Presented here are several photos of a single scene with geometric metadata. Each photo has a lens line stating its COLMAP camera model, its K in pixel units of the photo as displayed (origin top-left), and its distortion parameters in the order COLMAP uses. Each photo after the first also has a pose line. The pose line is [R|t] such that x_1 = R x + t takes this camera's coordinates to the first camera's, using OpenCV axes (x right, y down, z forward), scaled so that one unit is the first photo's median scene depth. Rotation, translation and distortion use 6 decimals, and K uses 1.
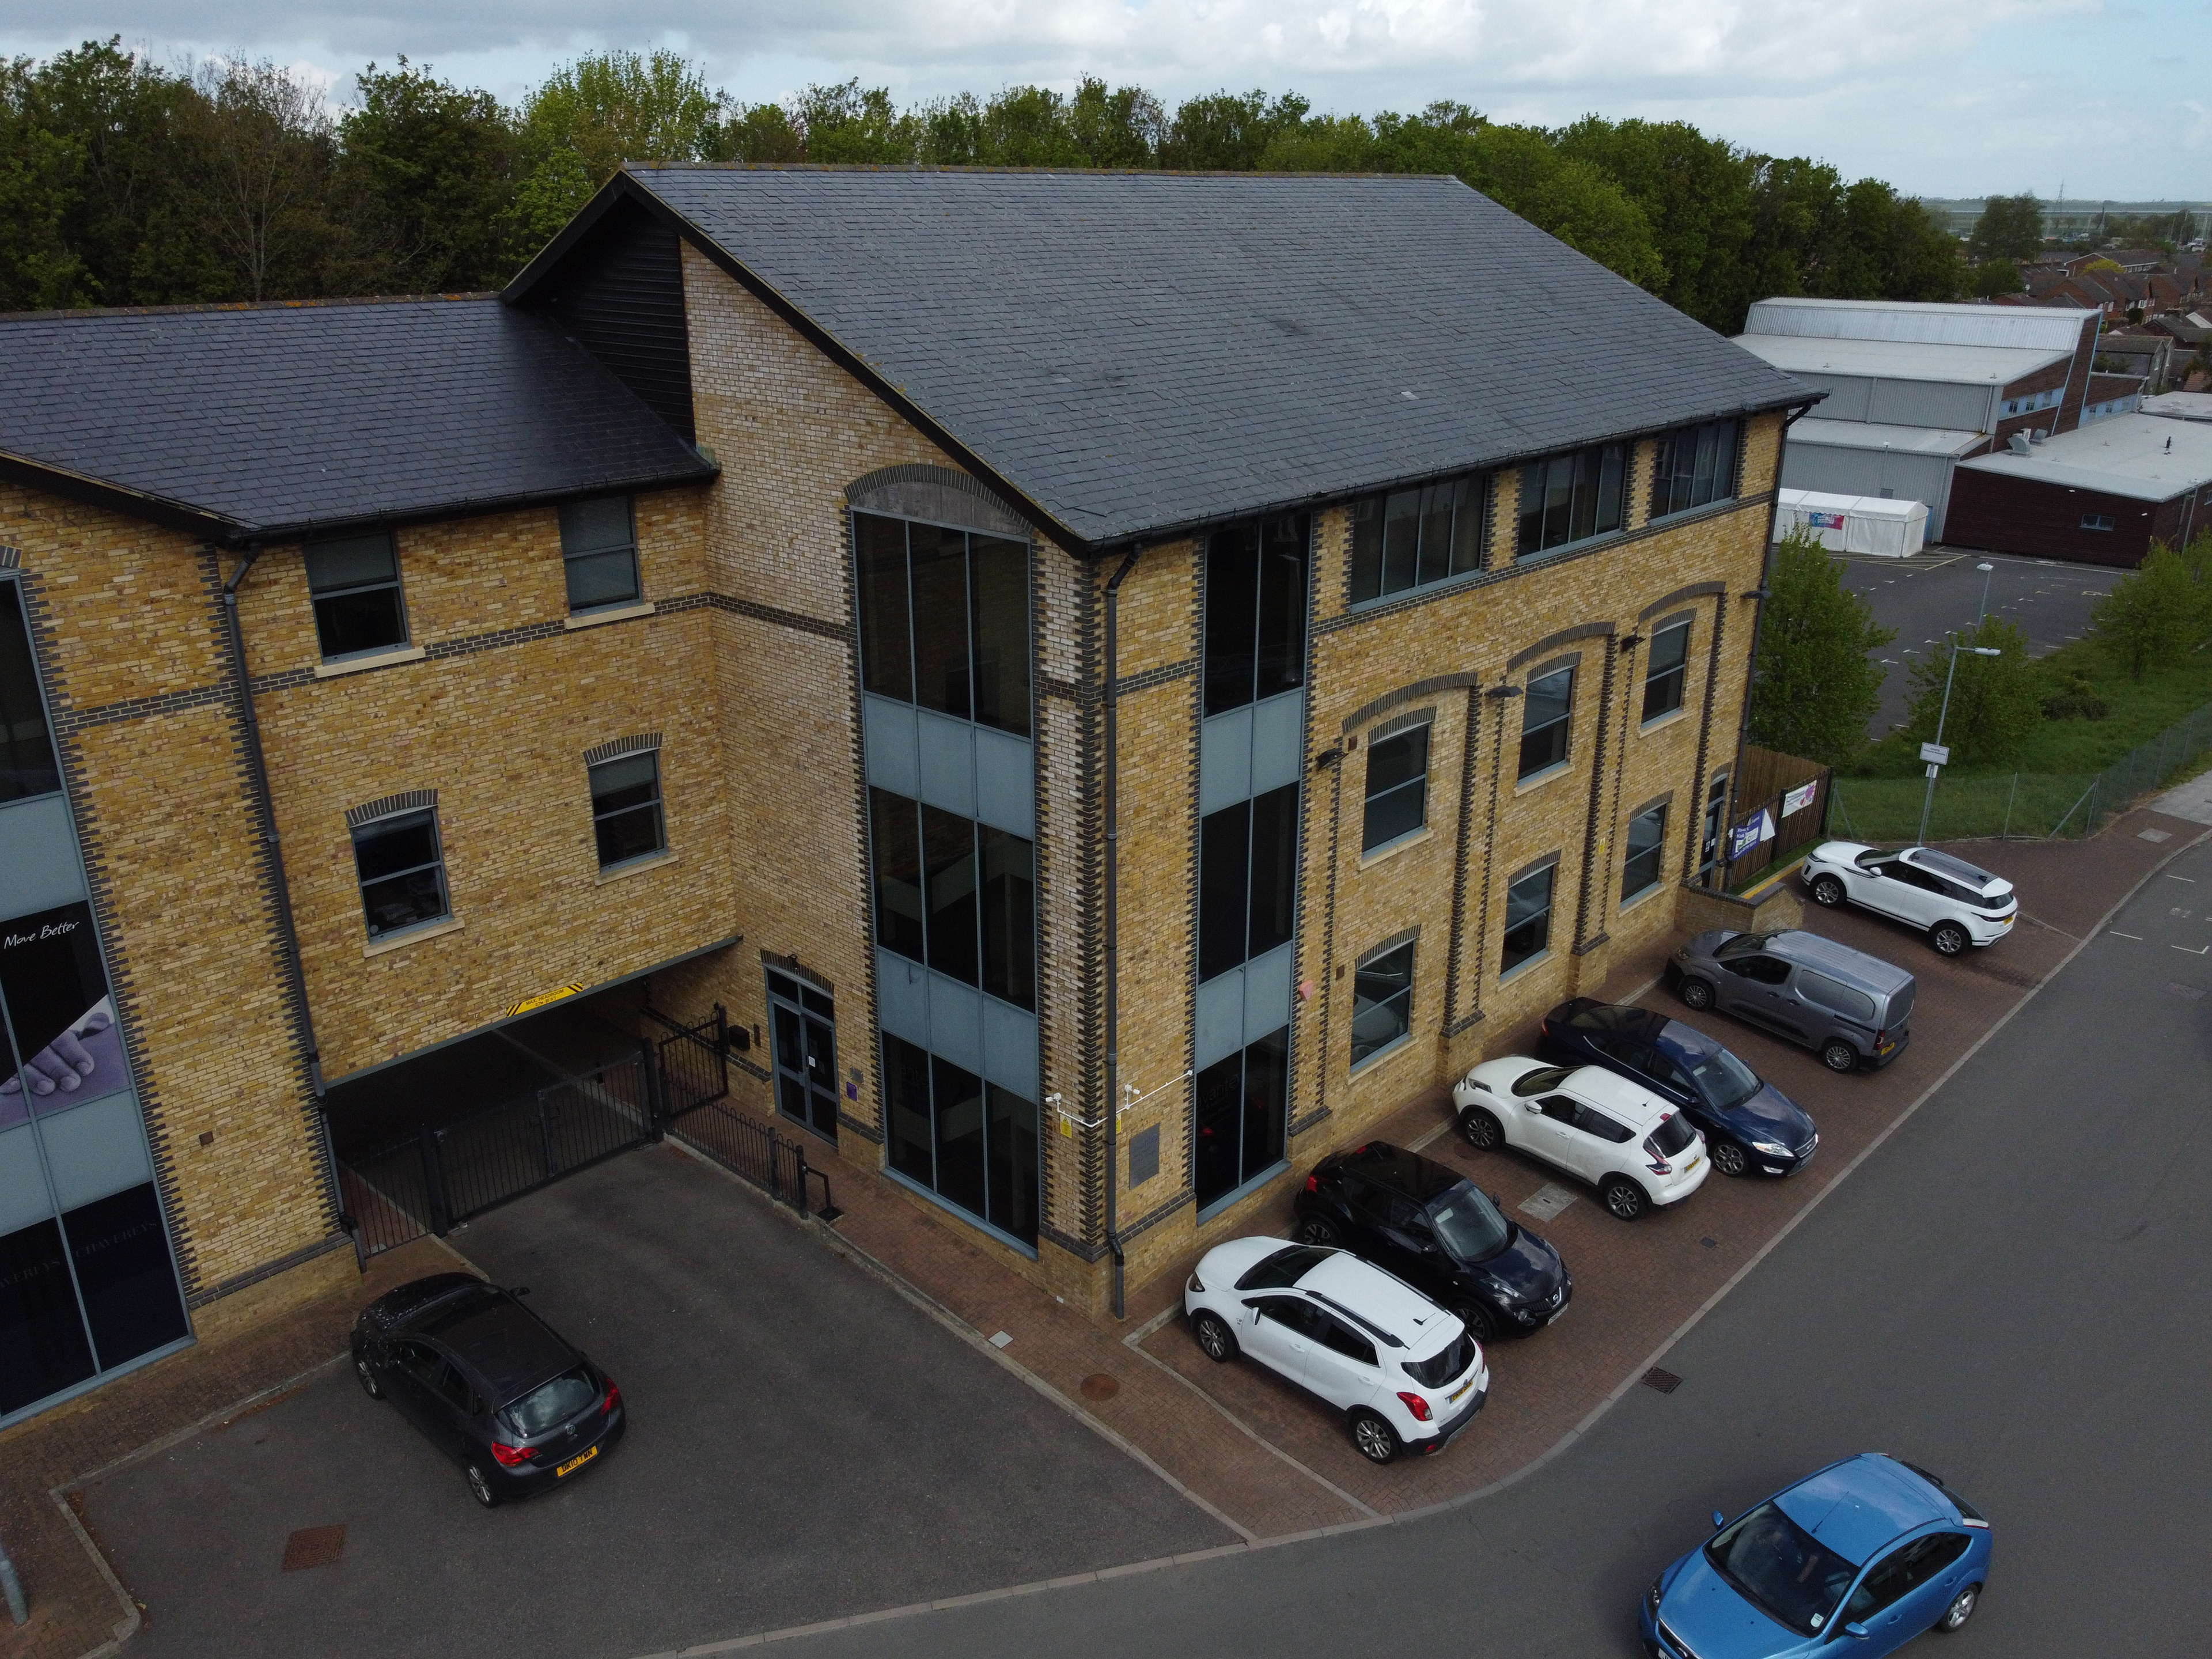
lens RADIAL K [[1681.6, 0, 1102.8], [0, 1681.6, 834.3], [0, 0, 1]] dist [-0.004778, -0.002982]
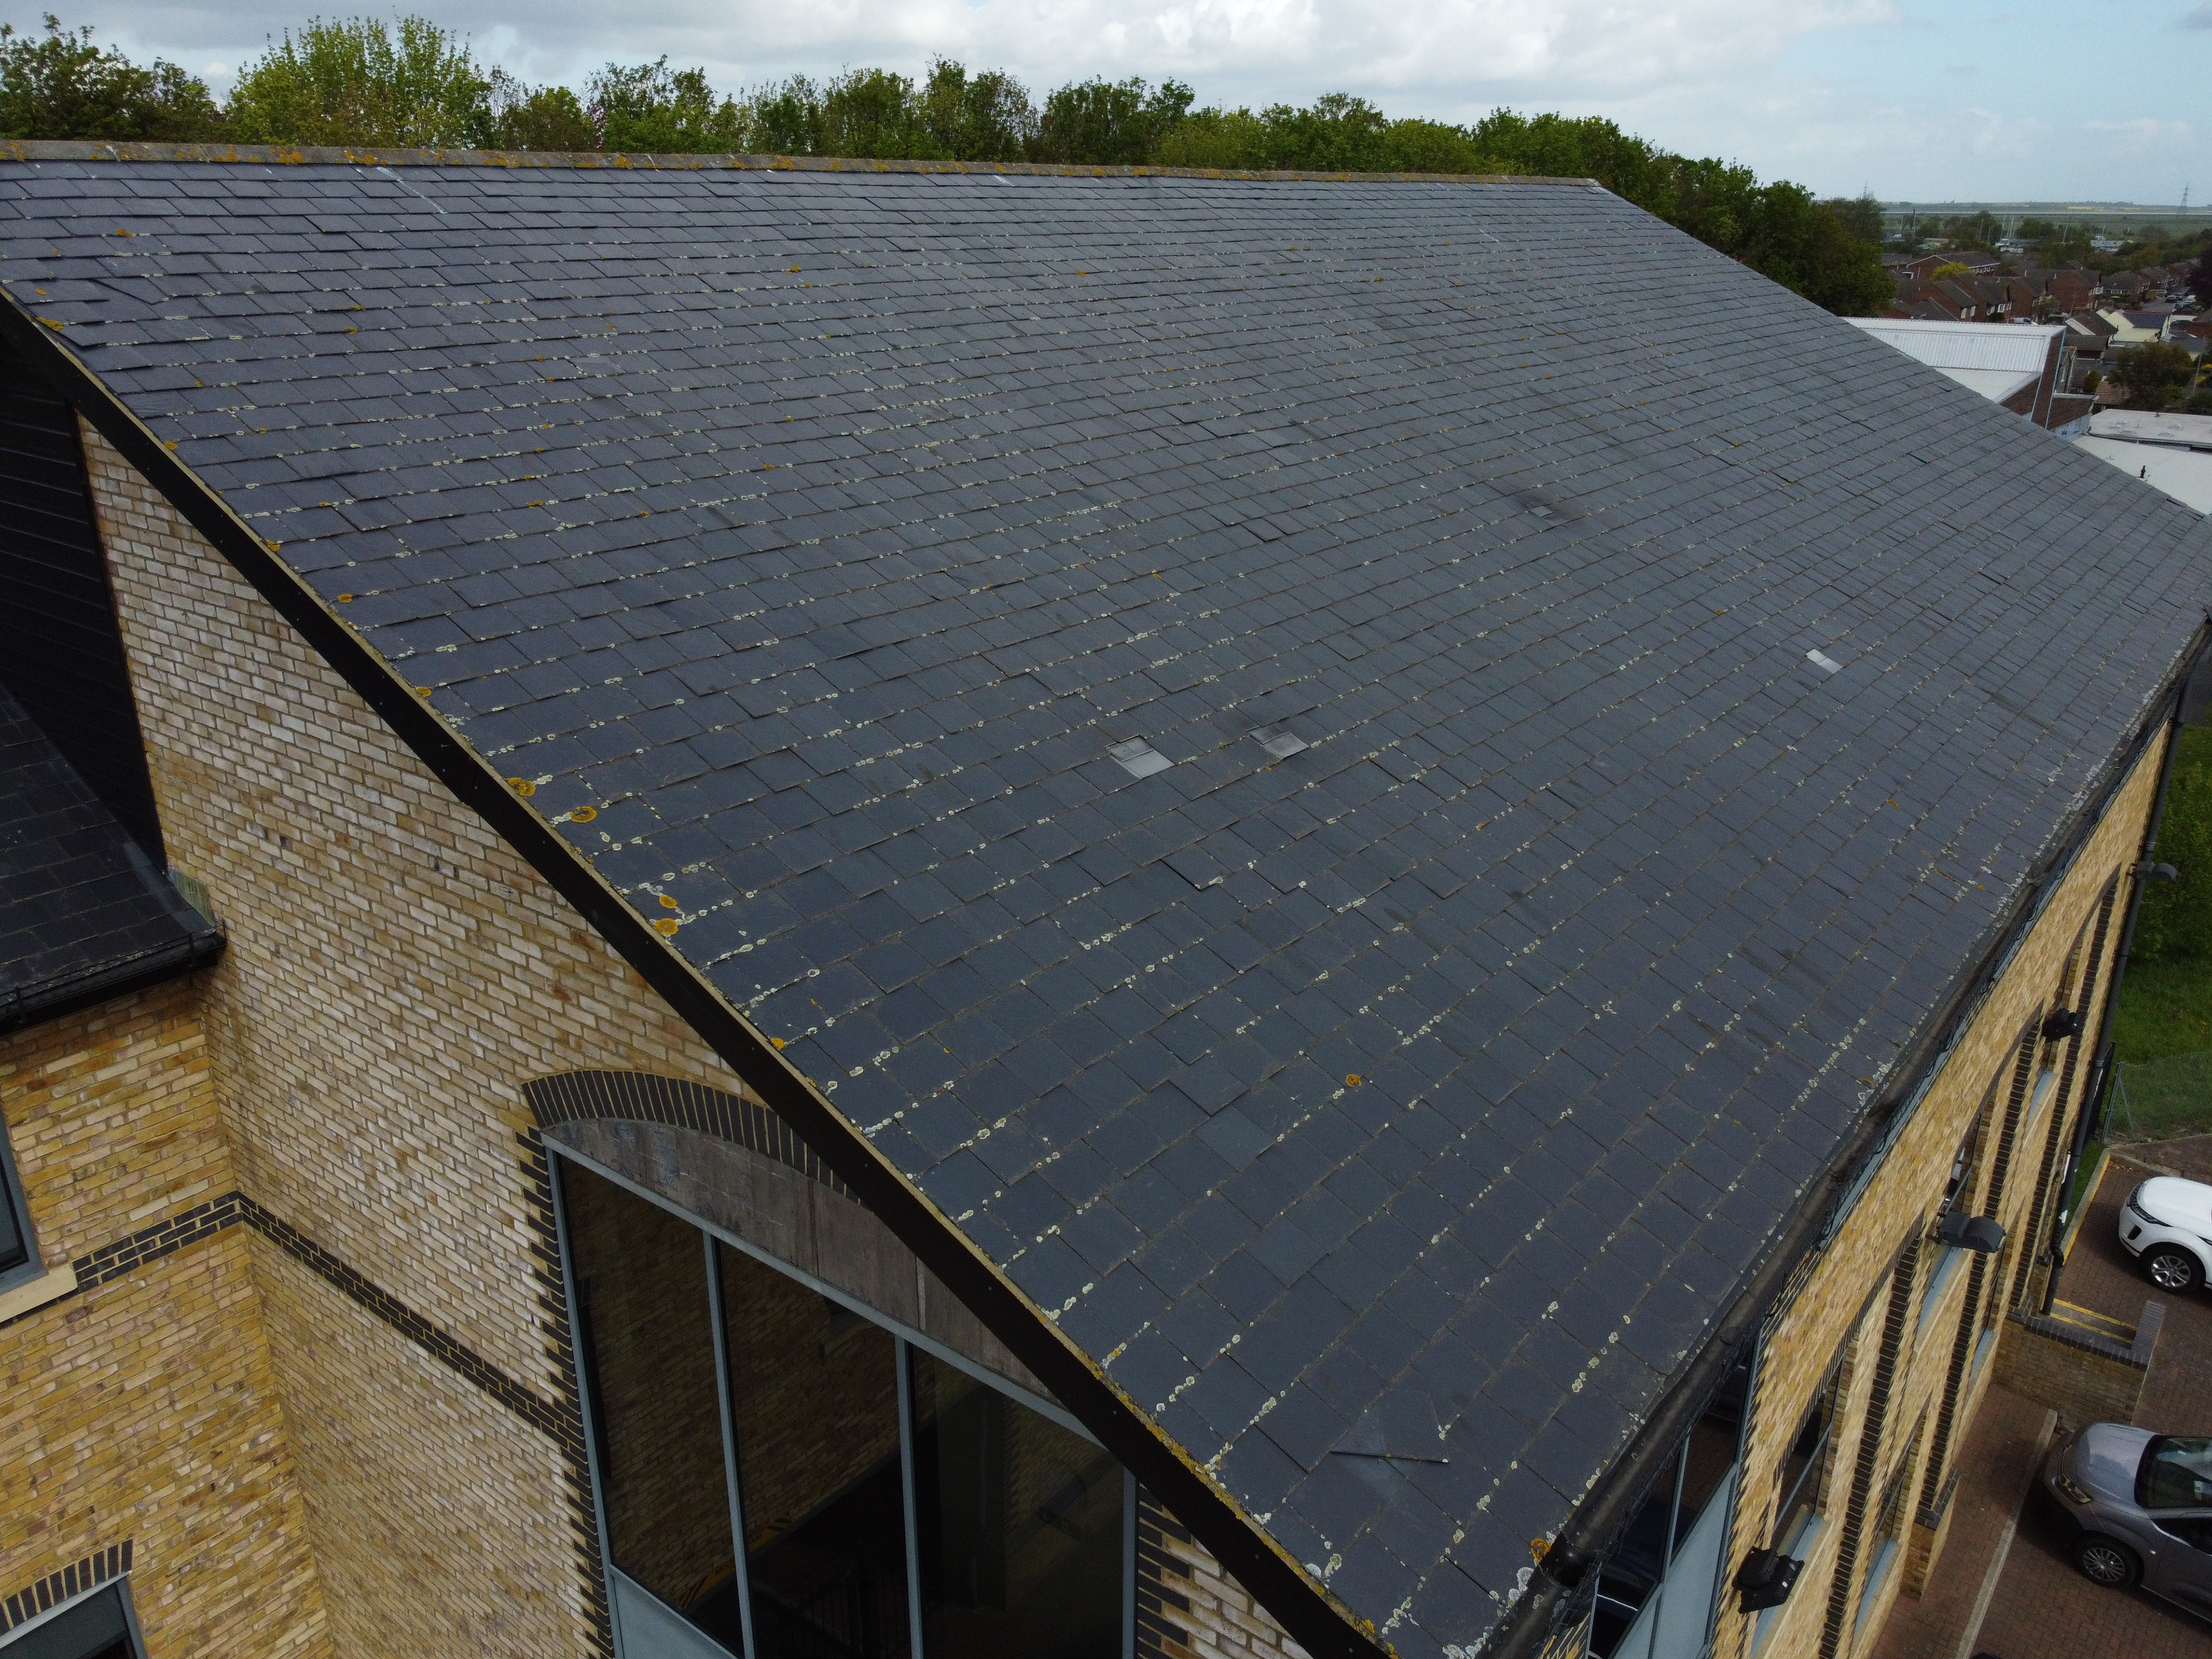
lens RADIAL K [[1681.6, 0, 1101.8], [0, 1681.6, 833.8], [0, 0, 1]] dist [-0.004778, -0.002982]
pose [[0.995796, -0.030300, 0.086446, -0.052808], [0.030297, 0.999540, 0.001338, -0.210913], [-0.086447, 0.001286, 0.996256, 0.534818]]
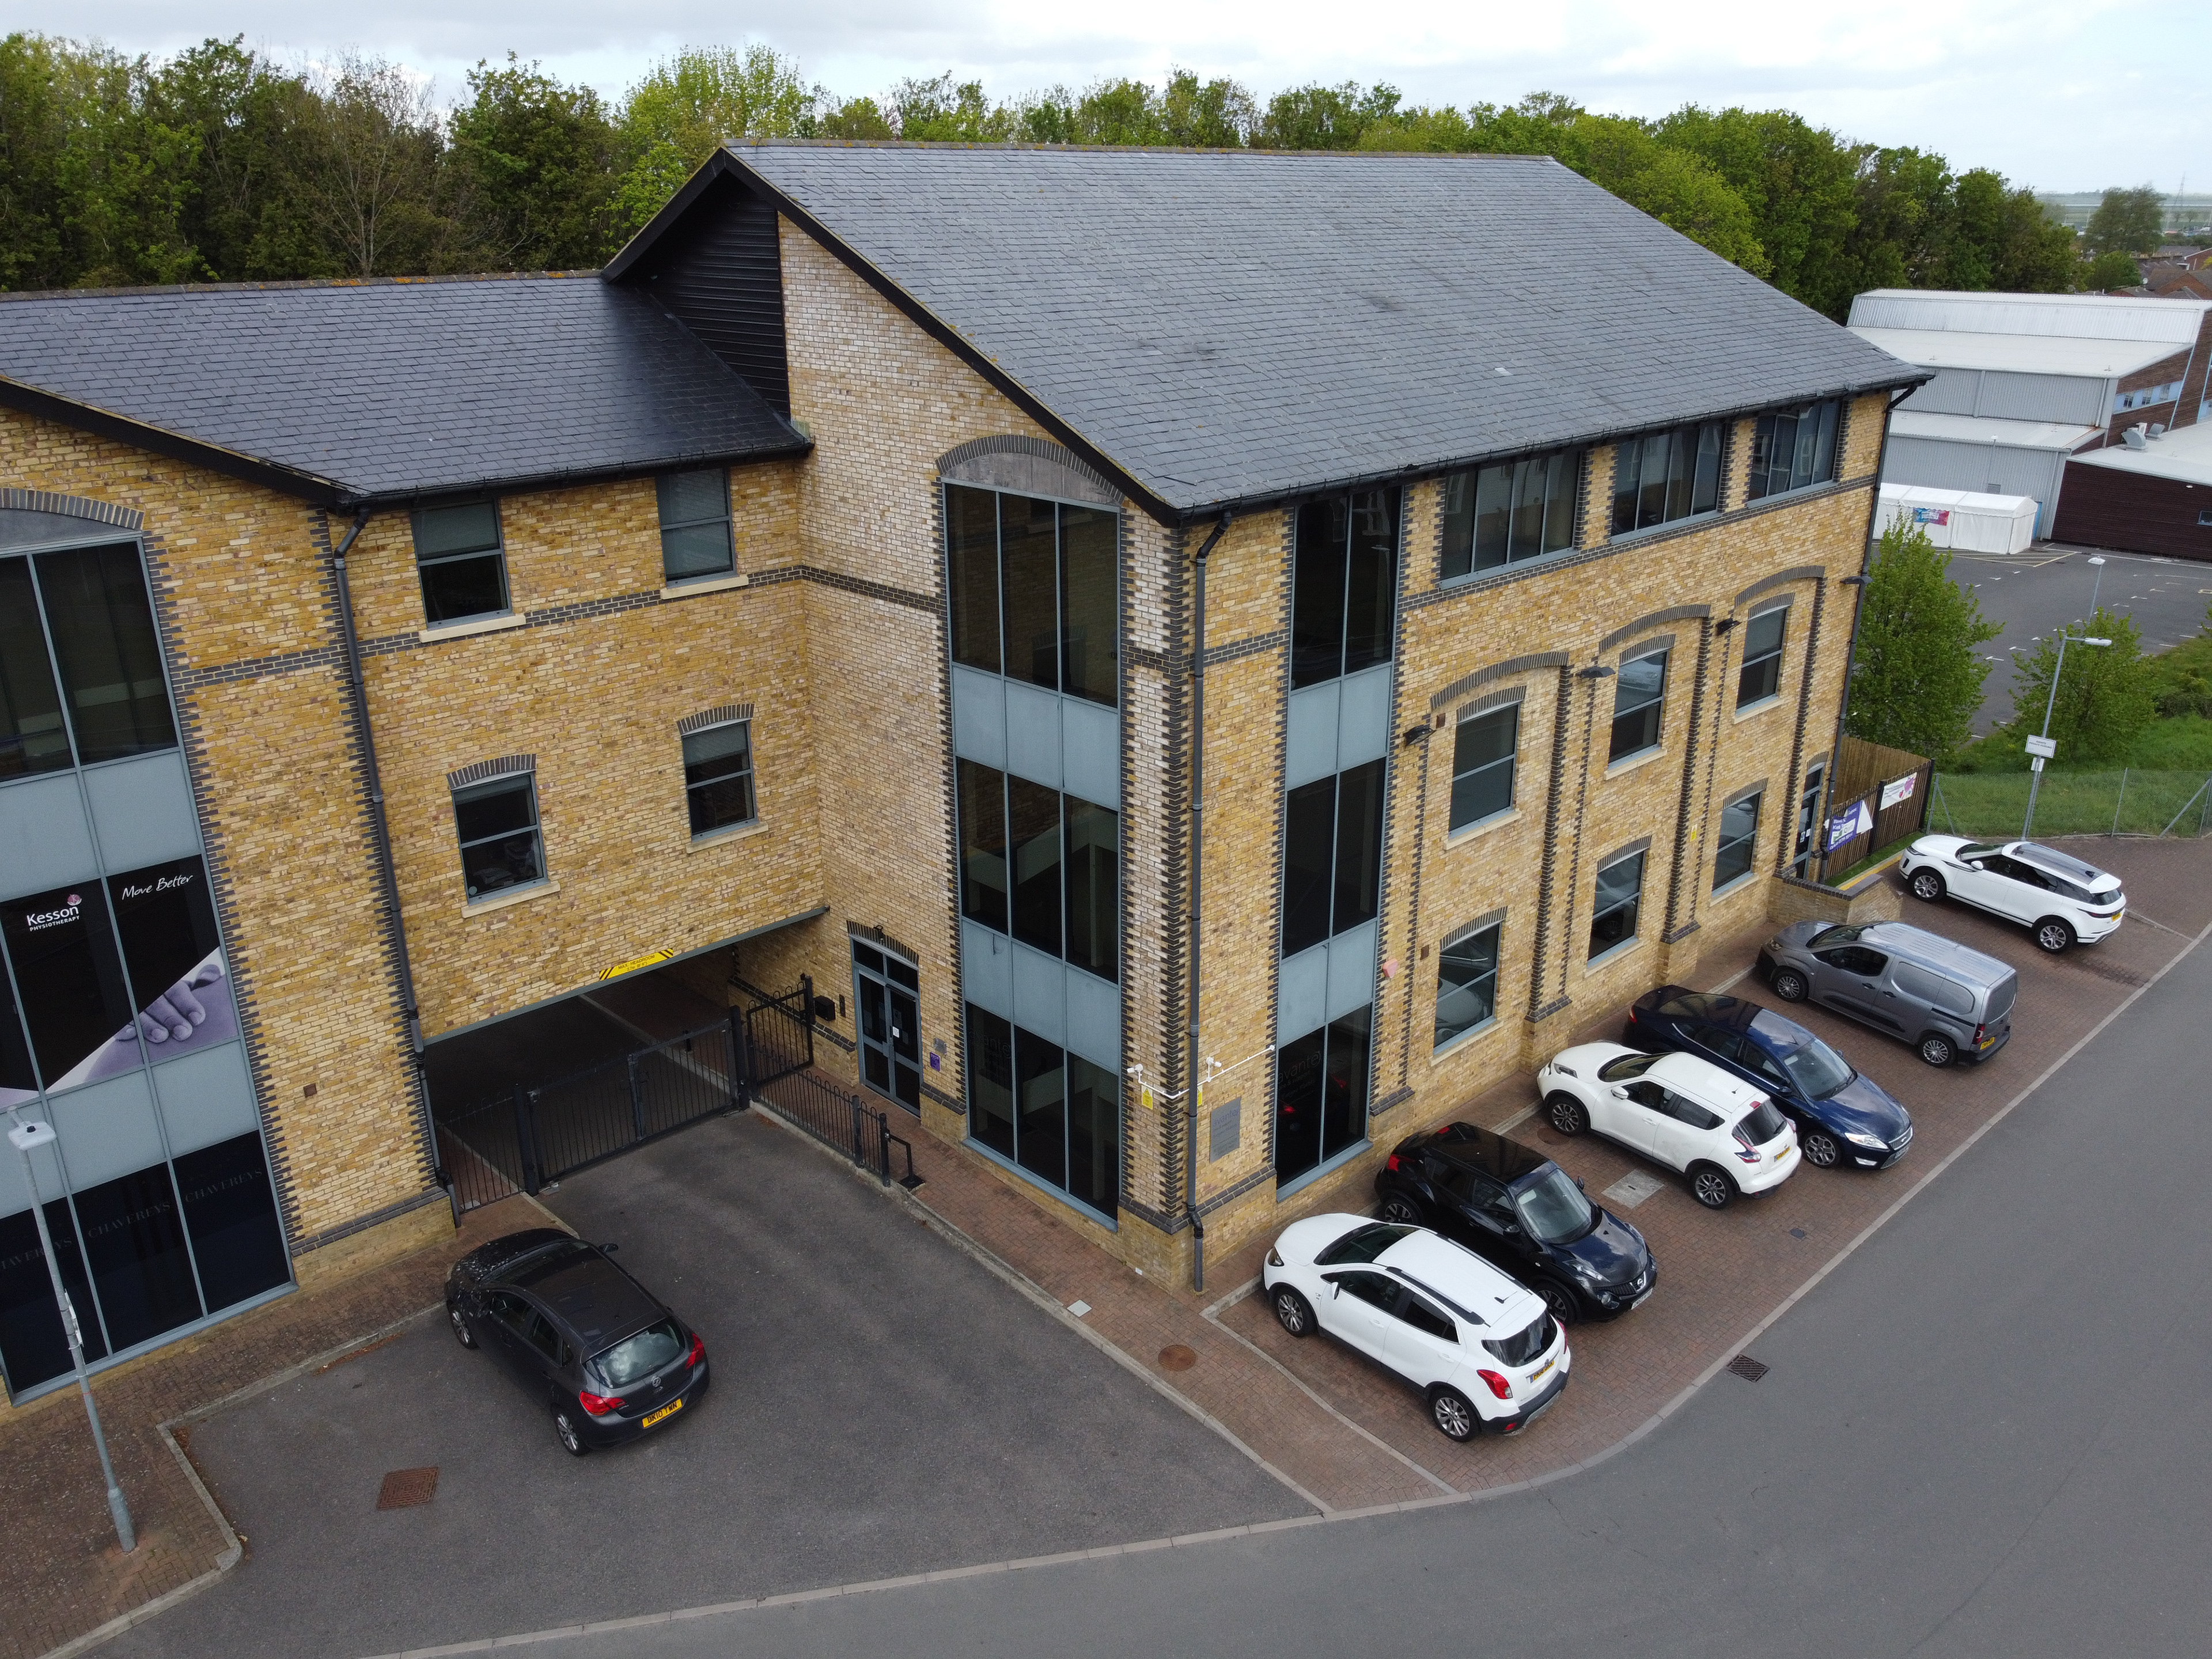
lens RADIAL K [[1681.6, 0, 1101.2], [0, 1681.6, 833.6], [0, 0, 1]] dist [-0.004778, -0.002982]
pose [[0.998679, 0.013804, -0.049493, -0.001520], [-0.013774, 0.999905, 0.000961, 0.013104], [0.049501, -0.000278, 0.998774, -0.001976]]
